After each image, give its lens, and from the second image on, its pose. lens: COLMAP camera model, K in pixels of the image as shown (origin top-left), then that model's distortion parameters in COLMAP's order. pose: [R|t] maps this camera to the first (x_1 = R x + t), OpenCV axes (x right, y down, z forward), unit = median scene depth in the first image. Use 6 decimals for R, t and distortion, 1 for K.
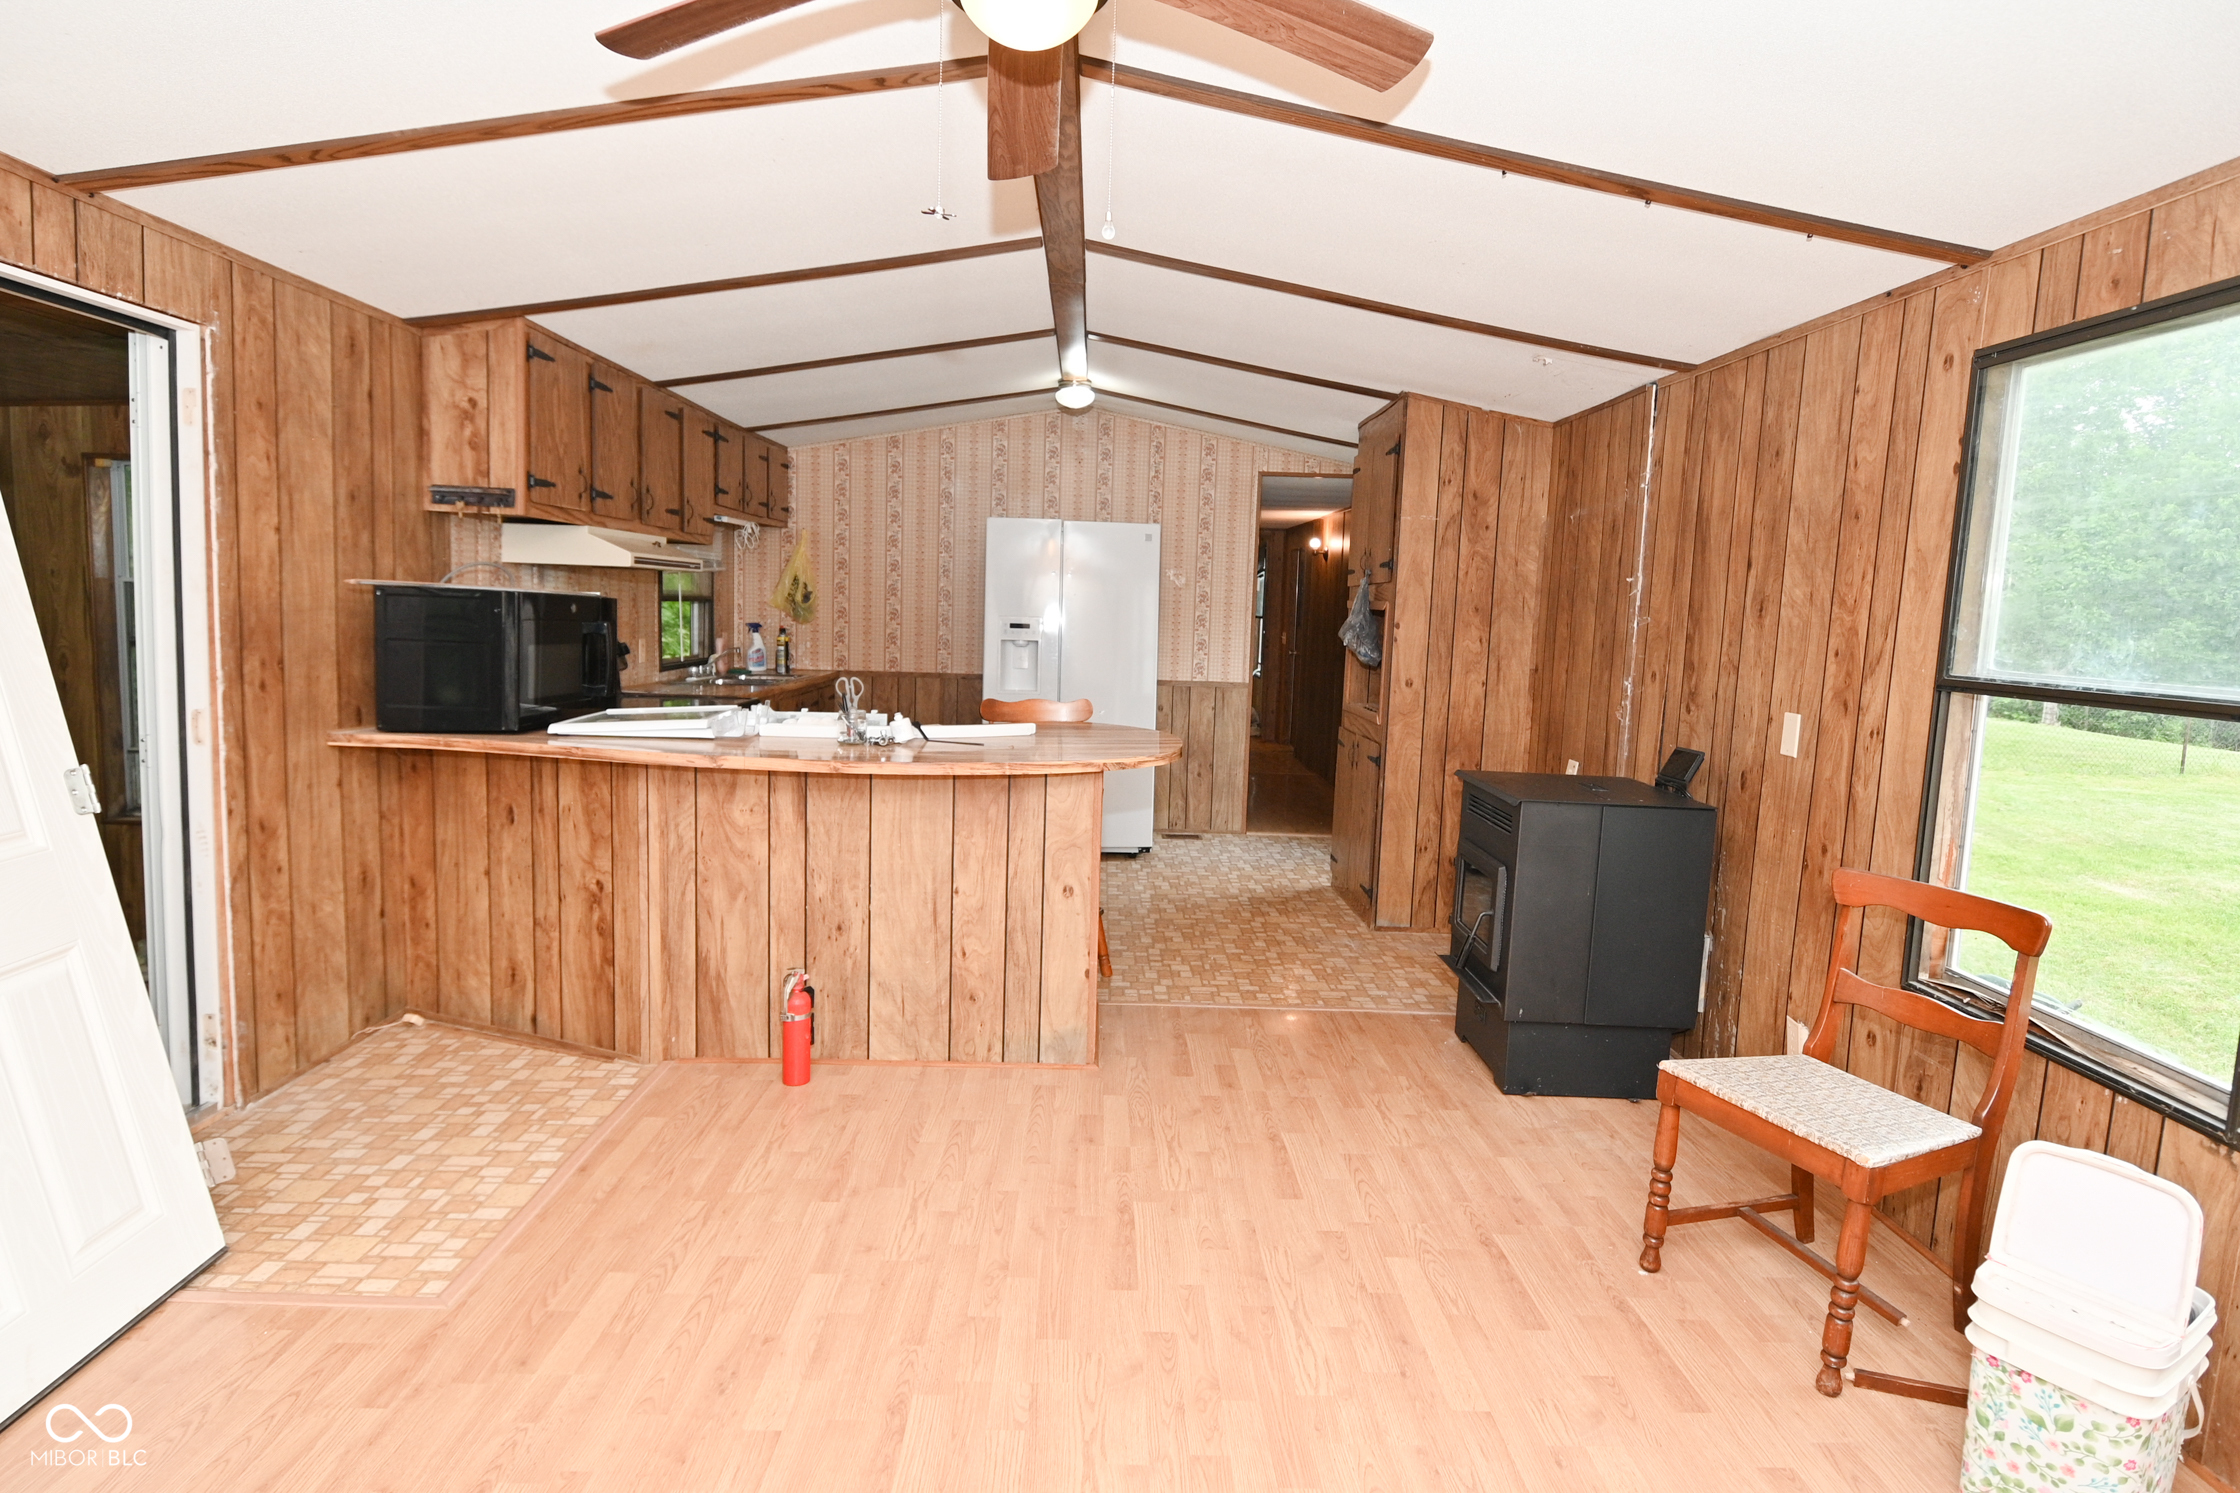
lens RADIAL K [[1176.1, 0, 1114.3], [0, 1176.1, 731.6], [0, 0, 1]] dist [0.007738, -0.022635]
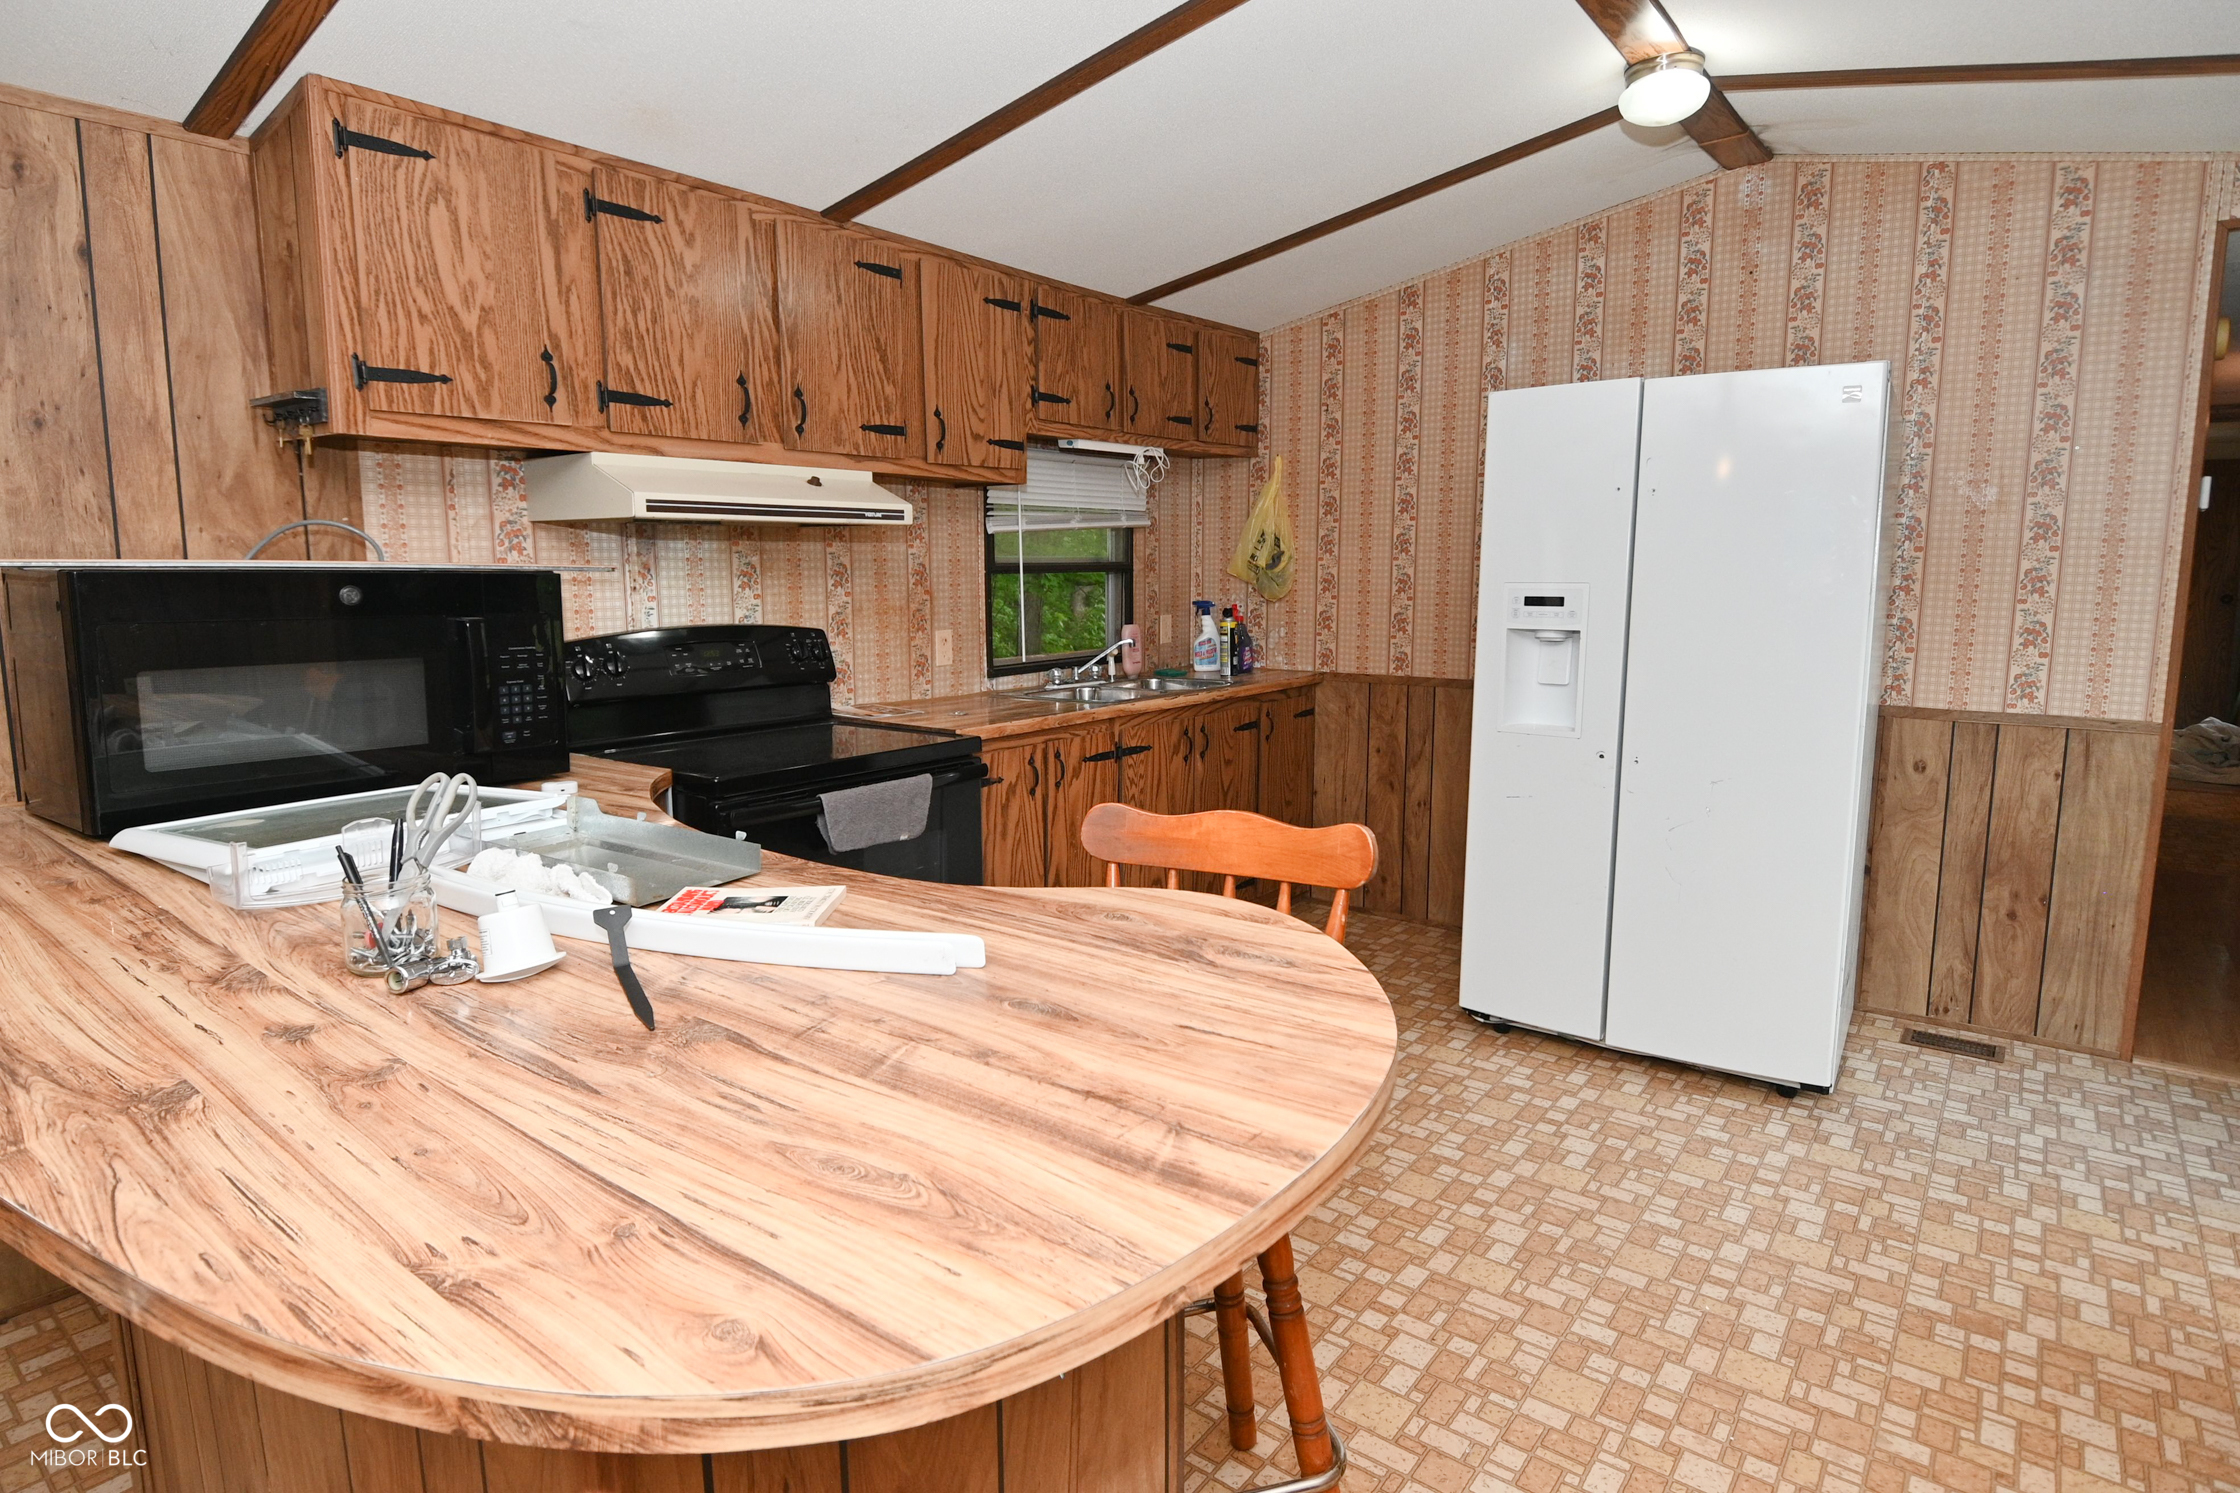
lens RADIAL K [[1176.1, 0, 1114.3], [0, 1176.1, 731.6], [0, 0, 1]] dist [0.007738, -0.022635]
pose [[0.780511, 0.054125, -0.622794, 0.081758], [-0.036806, 0.998495, 0.040649, -0.042126], [0.624058, -0.008804, 0.781329, 0.430945]]
